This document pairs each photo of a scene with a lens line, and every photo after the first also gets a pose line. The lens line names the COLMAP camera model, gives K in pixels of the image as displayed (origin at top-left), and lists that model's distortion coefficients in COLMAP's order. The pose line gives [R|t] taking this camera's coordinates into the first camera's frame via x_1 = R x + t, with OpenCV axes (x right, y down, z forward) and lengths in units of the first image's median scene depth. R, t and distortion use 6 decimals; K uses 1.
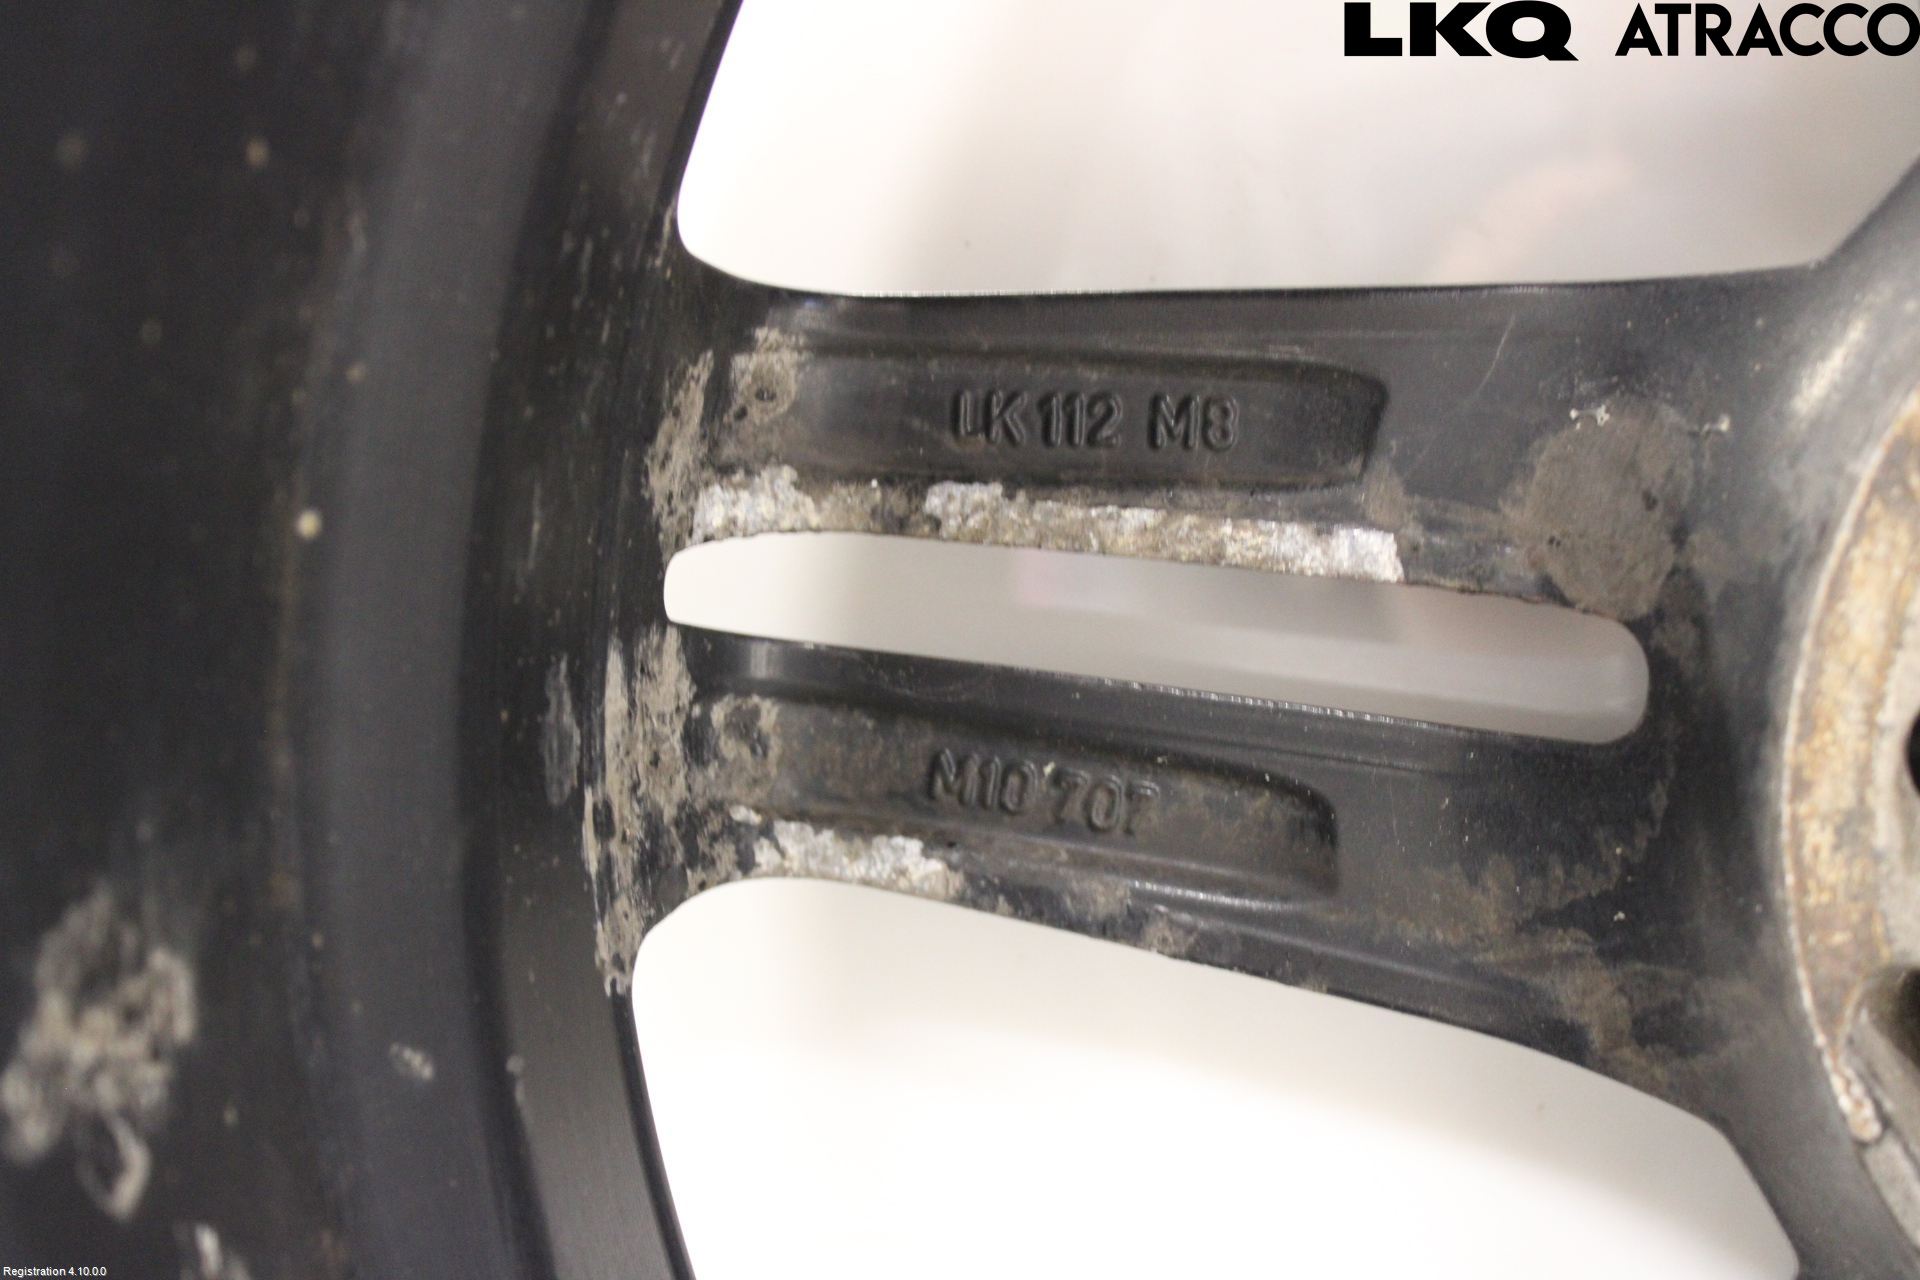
lens RADIAL K [[2832.1, 0, 960.0], [0, 2832.1, 640.0], [0, 0, 1]] dist [-0.007250, 0.050088]
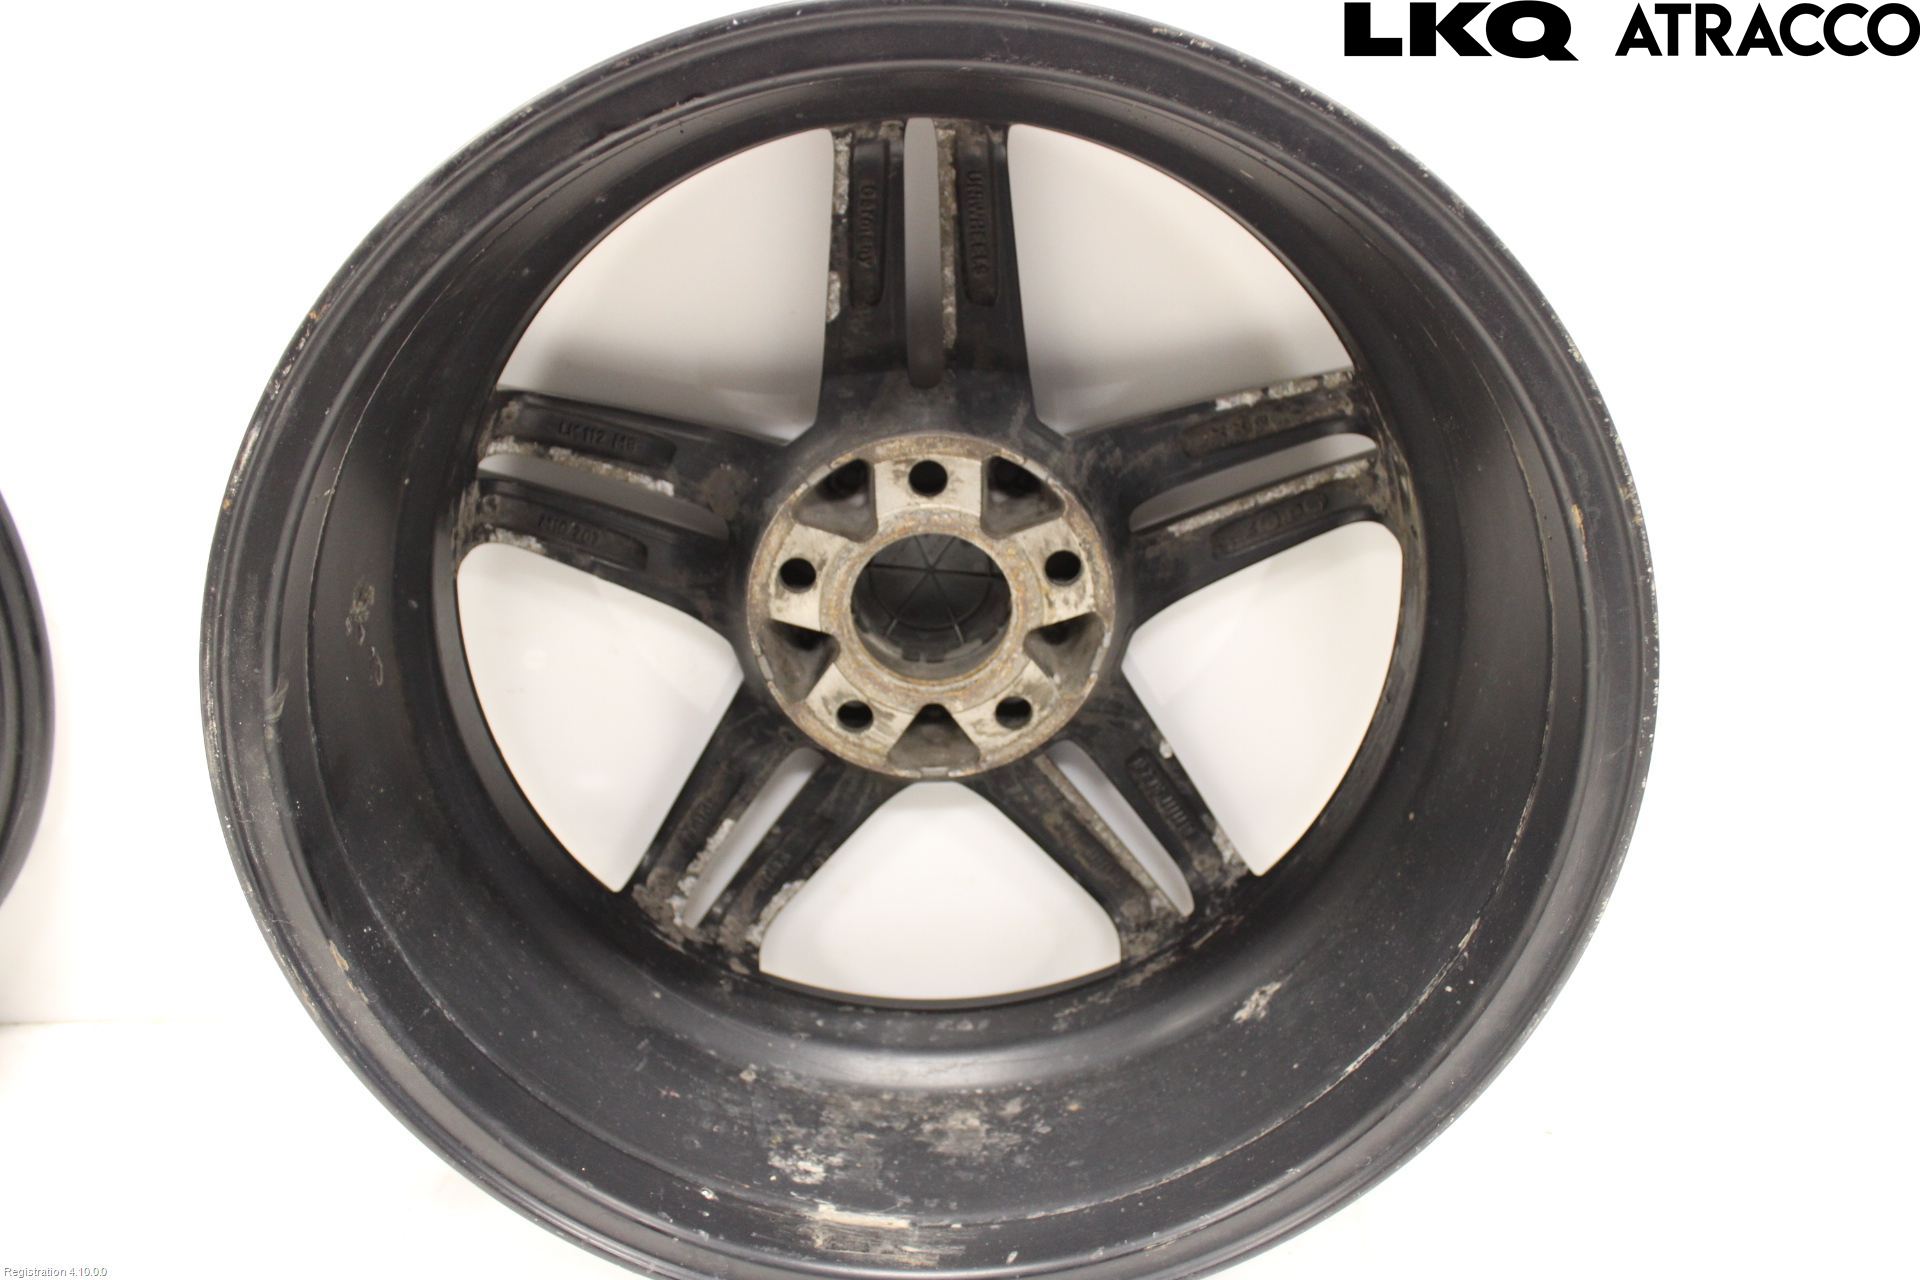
lens RADIAL K [[1603.5, 0, 960.3], [0, 1603.5, 598.2], [0, 0, 1]] dist [-0.151044, -0.000086]
pose [[0.942931, 0.104118, 0.316291, -0.140851], [-0.182710, 0.955876, 0.230037, -0.439362], [-0.278384, -0.274699, 0.920349, -1.093322]]
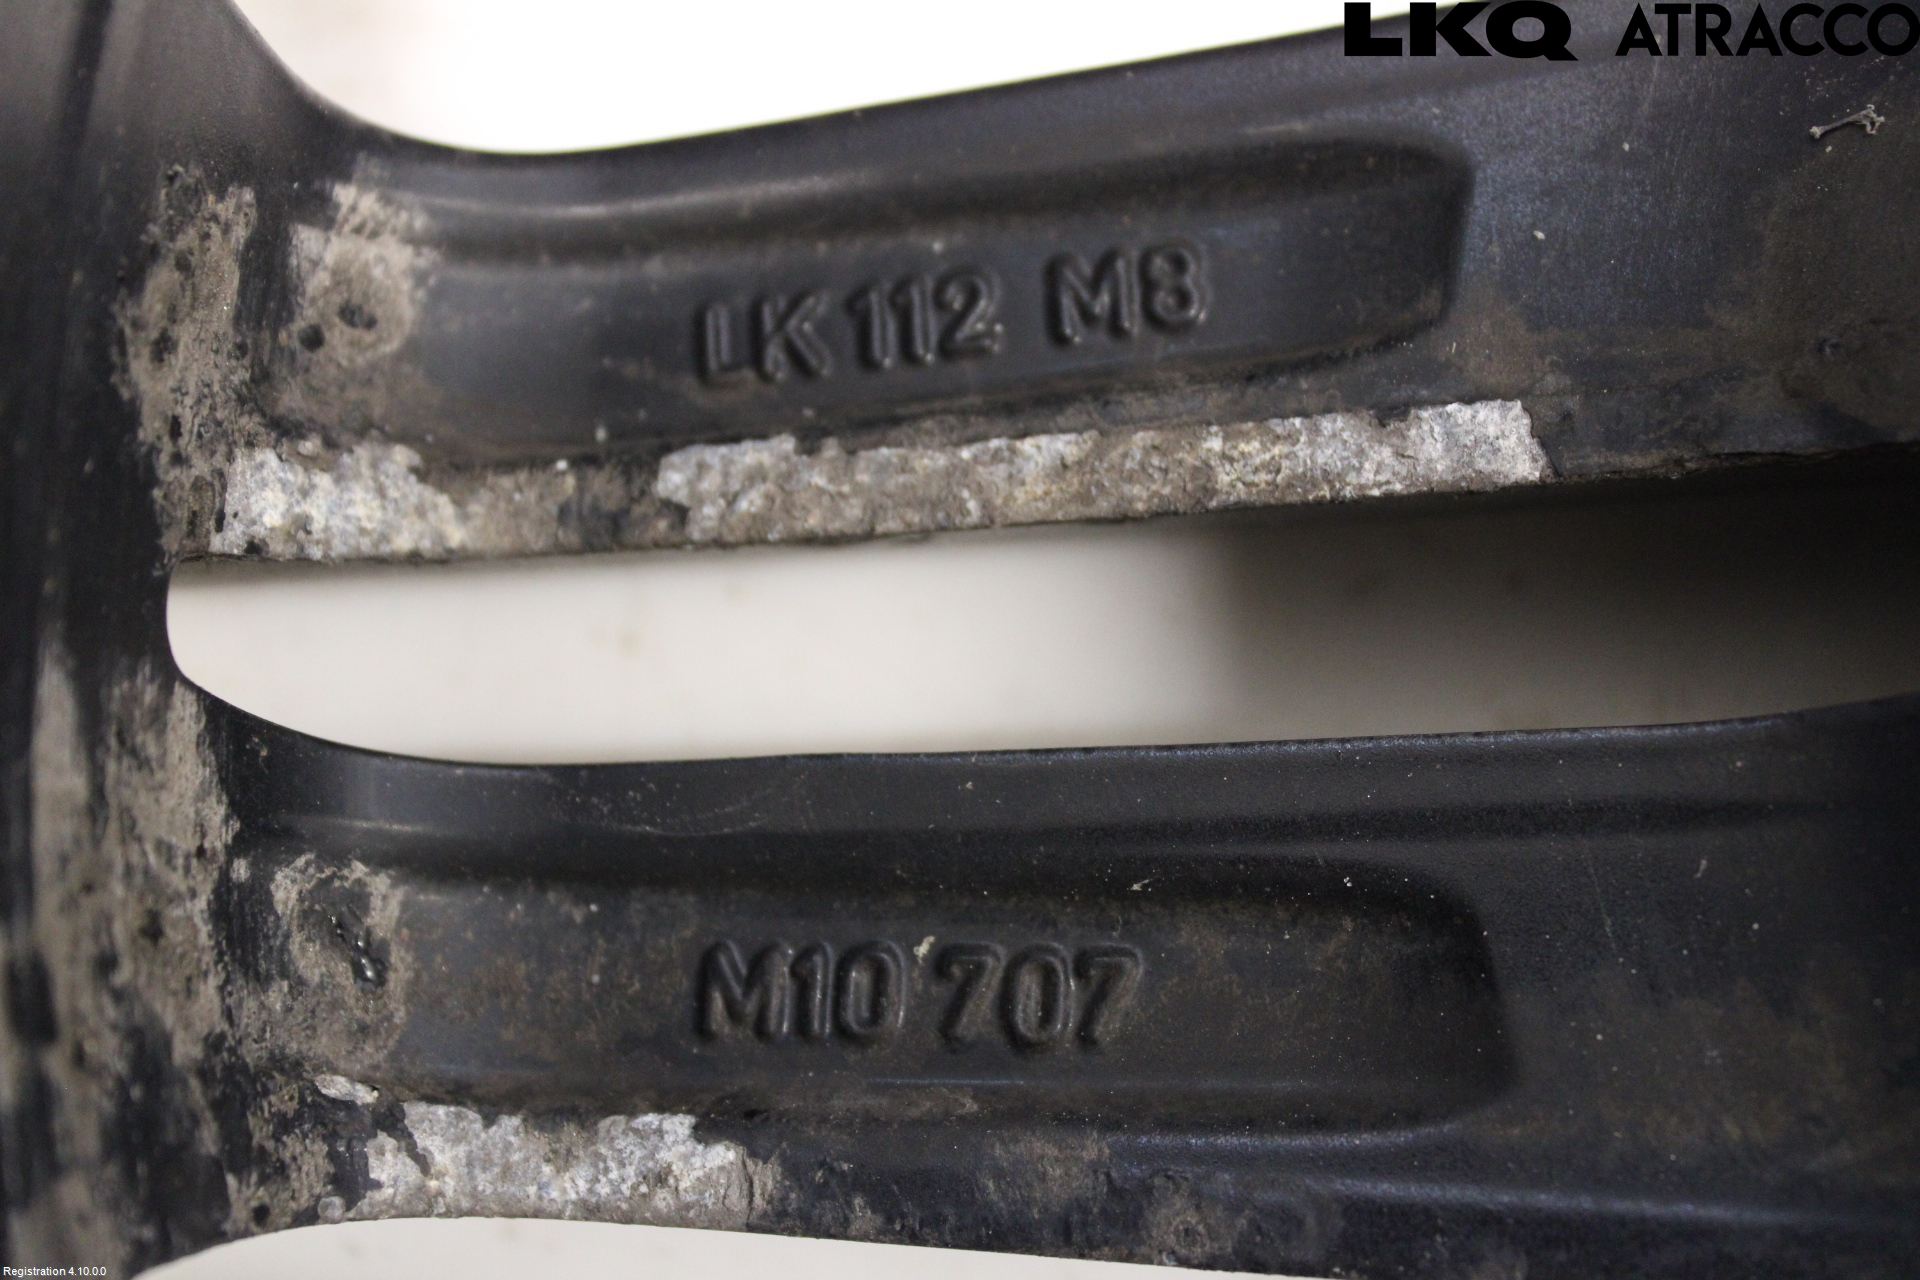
lens RADIAL K [[2705.7, 0, 946.9], [0, 2705.7, 635.0], [0, 0, 1]] dist [-0.046590, 0.045755]
pose [[0.988346, -0.060913, 0.139503, -0.032119], [0.103906, 0.939700, -0.325834, 0.158916], [-0.111243, 0.336532, 0.935078, 0.515153]]
